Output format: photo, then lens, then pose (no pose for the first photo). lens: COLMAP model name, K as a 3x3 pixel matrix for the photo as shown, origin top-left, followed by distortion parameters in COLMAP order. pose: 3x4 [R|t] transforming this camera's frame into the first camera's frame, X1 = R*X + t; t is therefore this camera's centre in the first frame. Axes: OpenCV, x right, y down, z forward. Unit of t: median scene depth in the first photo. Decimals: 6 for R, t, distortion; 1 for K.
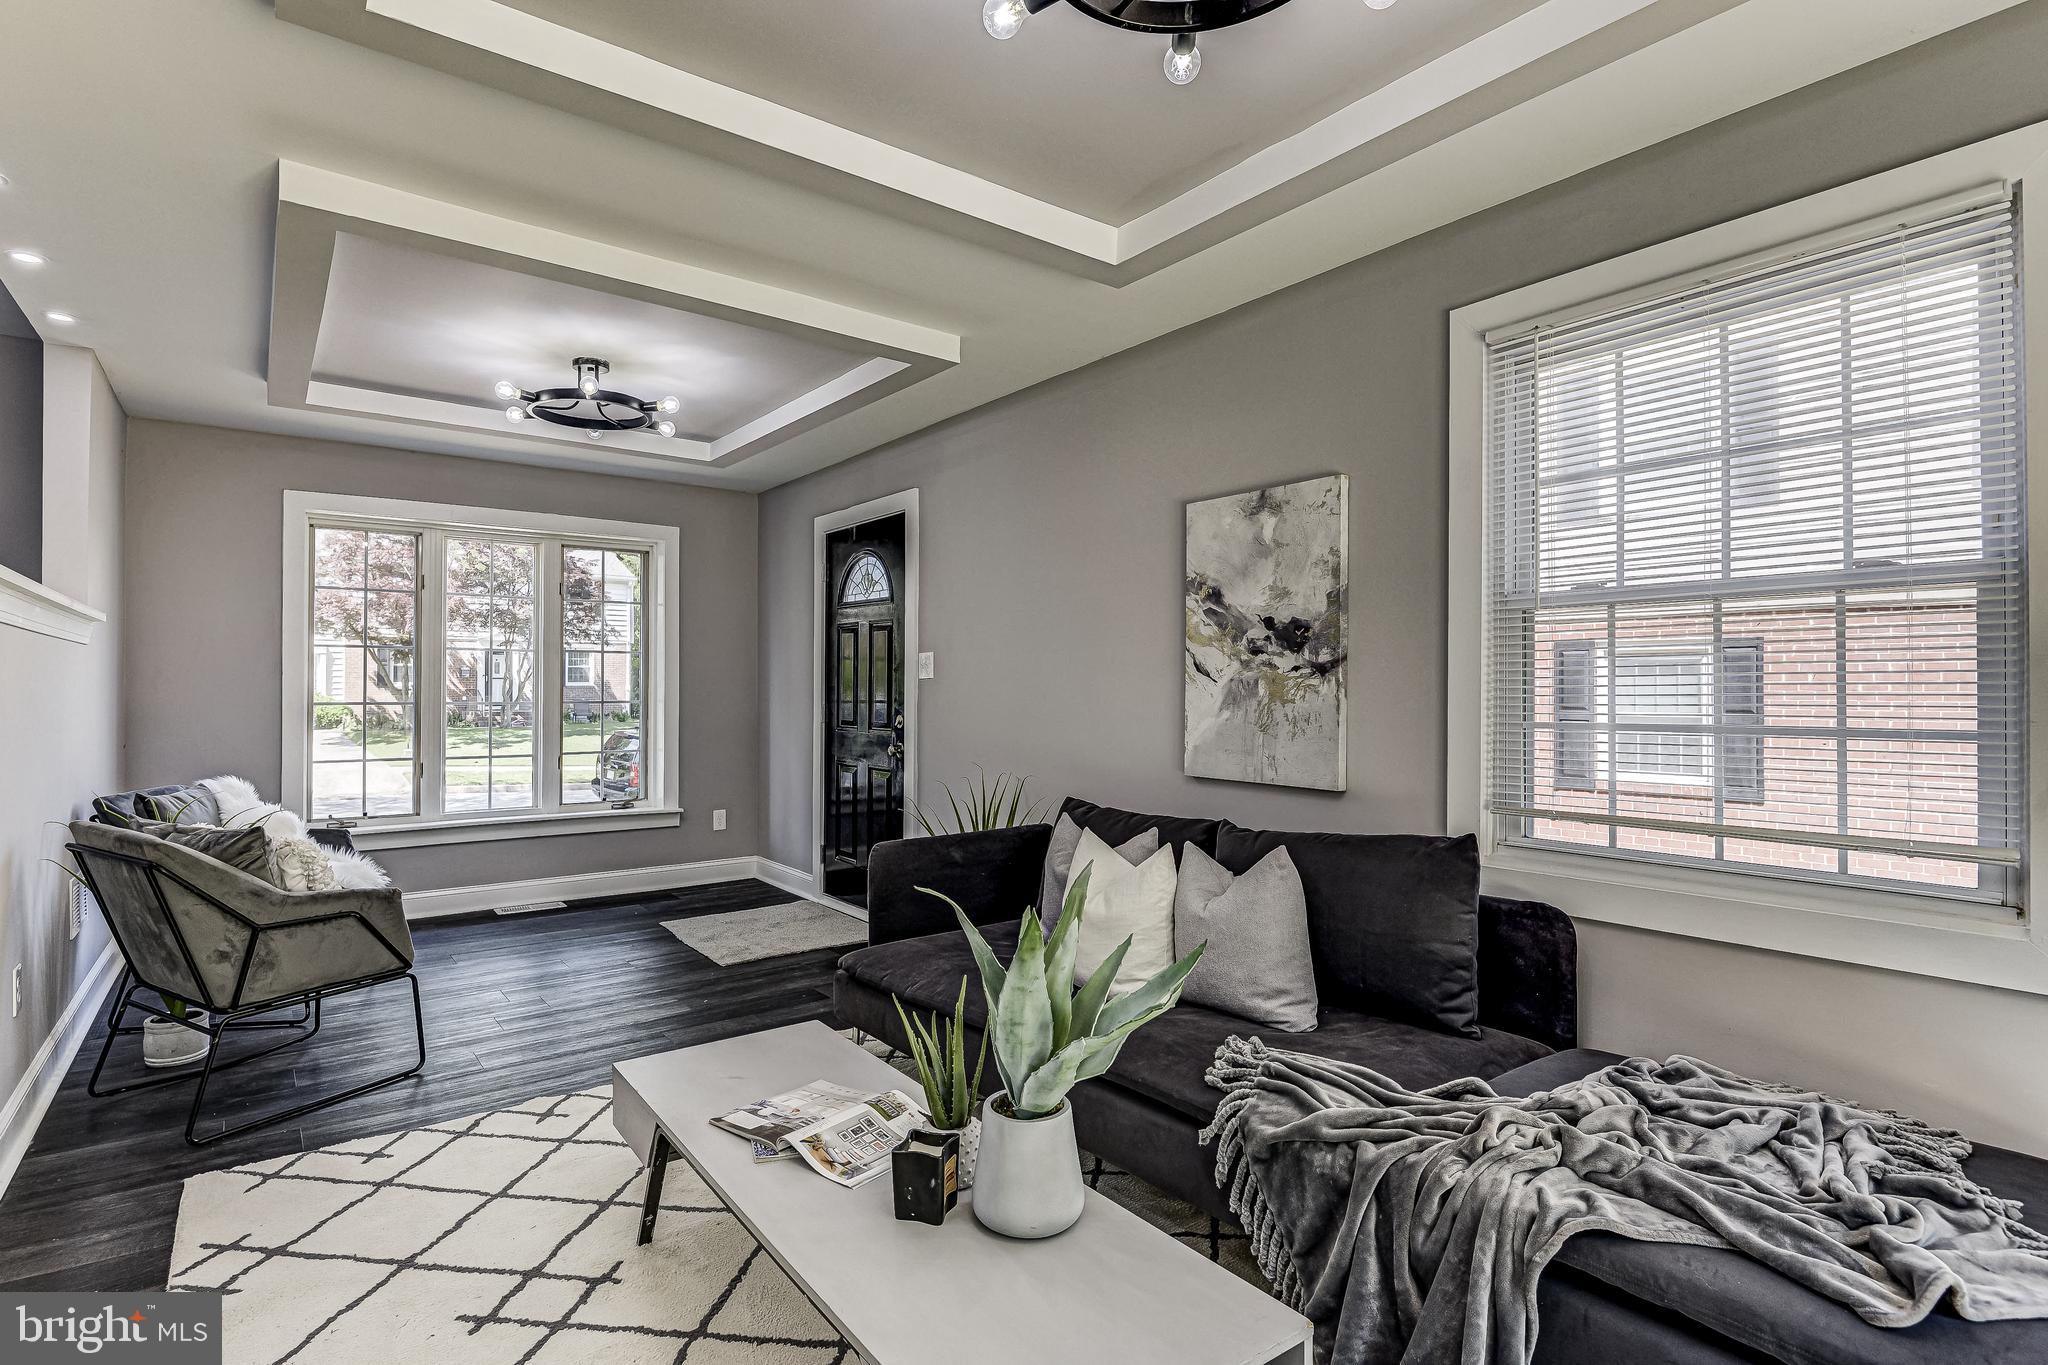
lens RADIAL K [[1006.7, 0, 1007.5], [0, 1006.7, 681.6], [0, 0, 1]] dist [-0.002753, -0.001275]
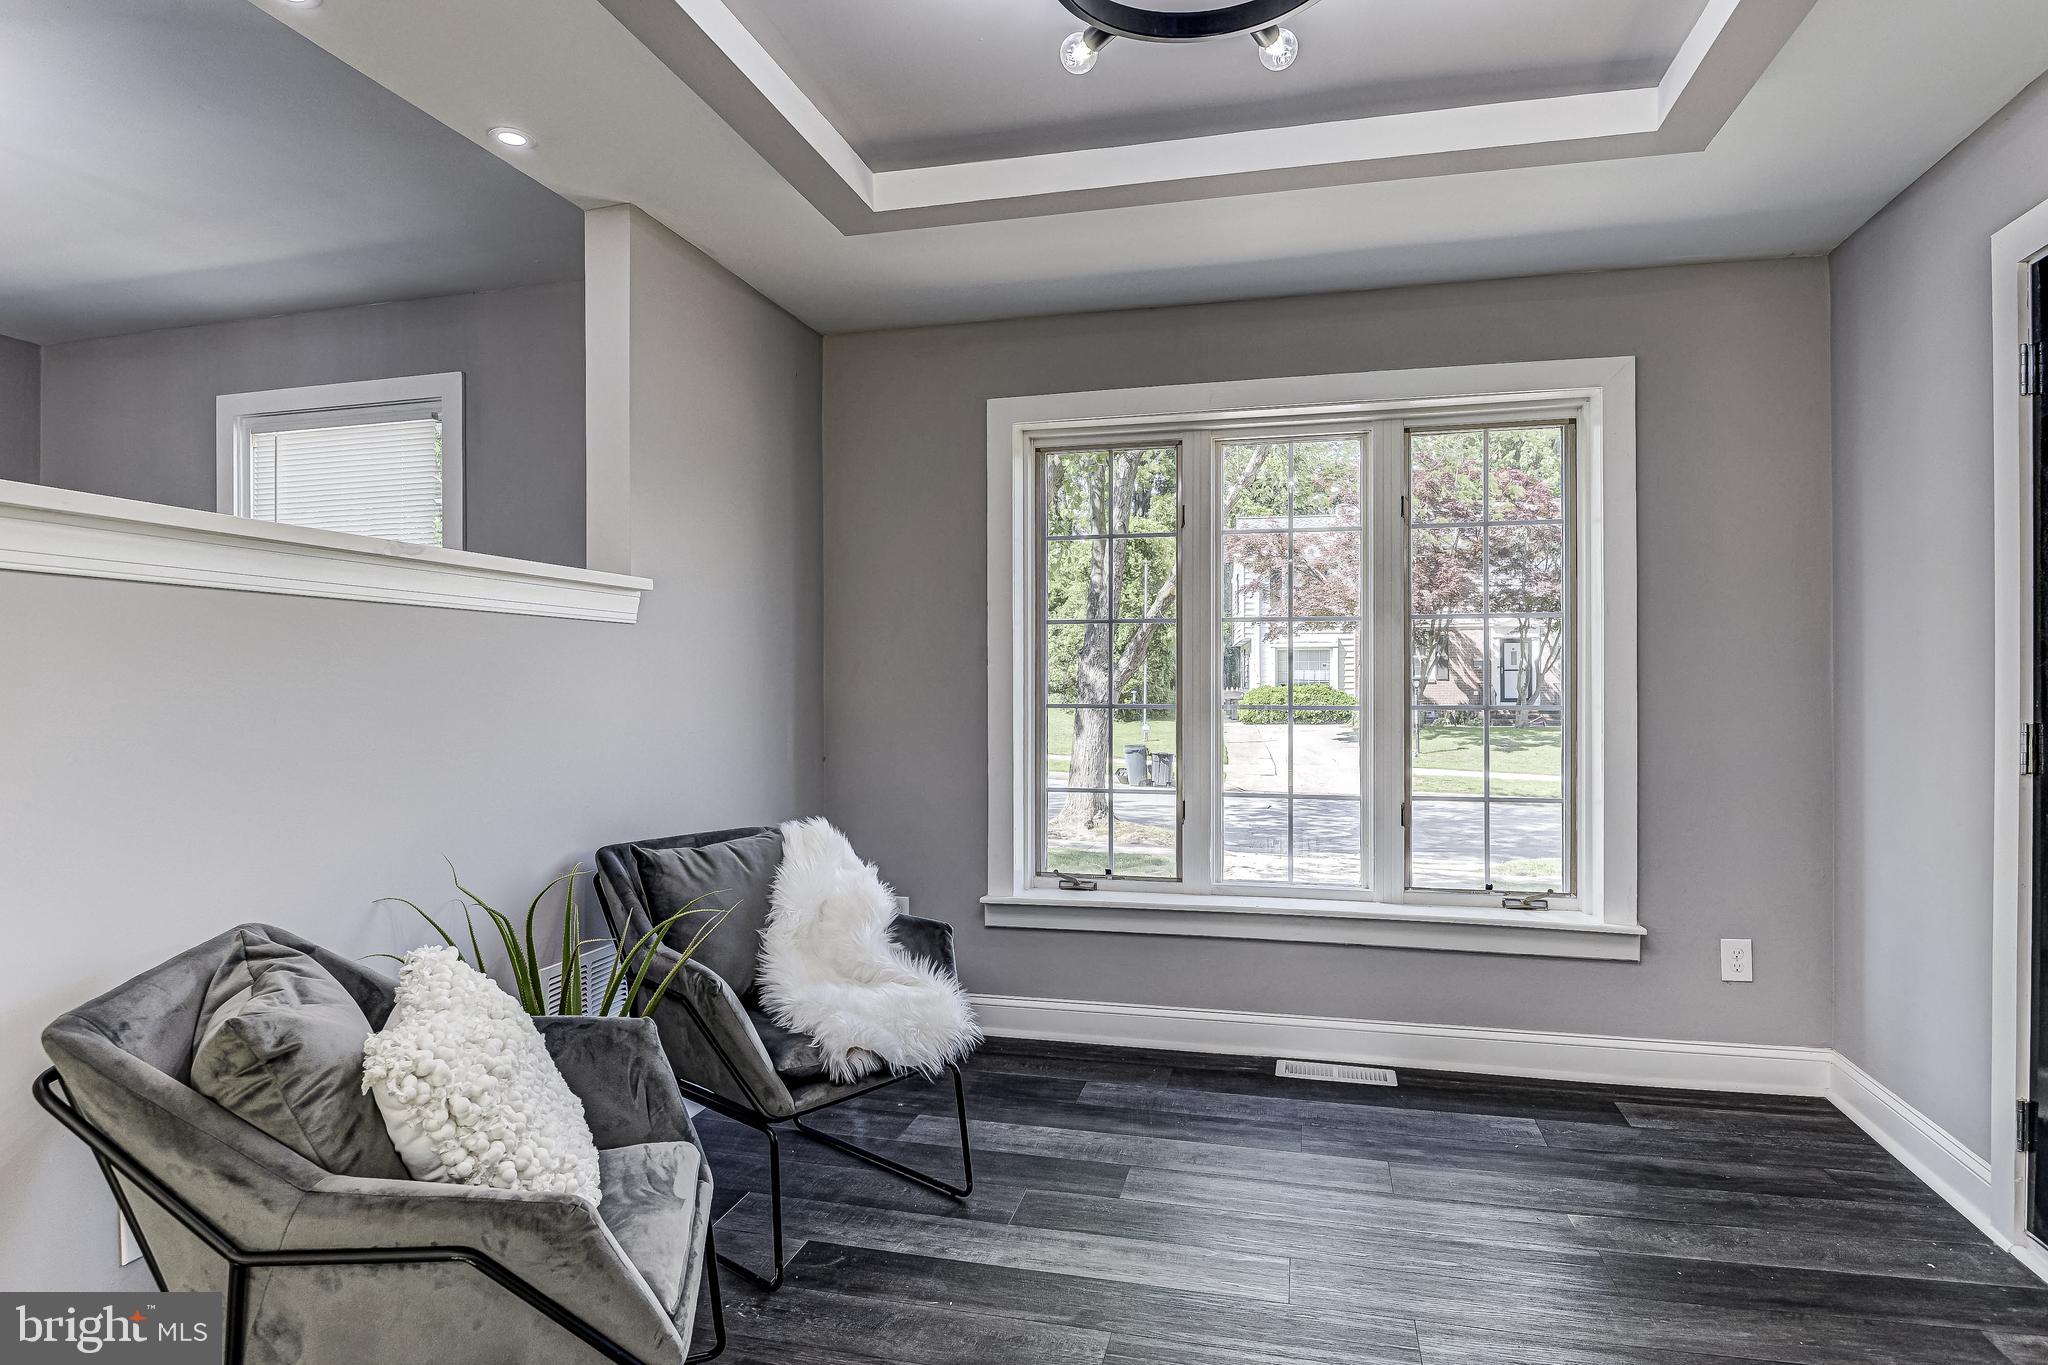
lens RADIAL K [[1064.0, 0, 1024.0], [0, 1064.0, 682.5], [0, 0, 1]] dist [-0.015776, 0.000059]
pose [[0.593984, -0.001072, -0.804476, -0.092194], [0.007197, 0.999966, 0.003982, 0.002083], [0.804445, -0.008155, 0.593971, 0.471702]]
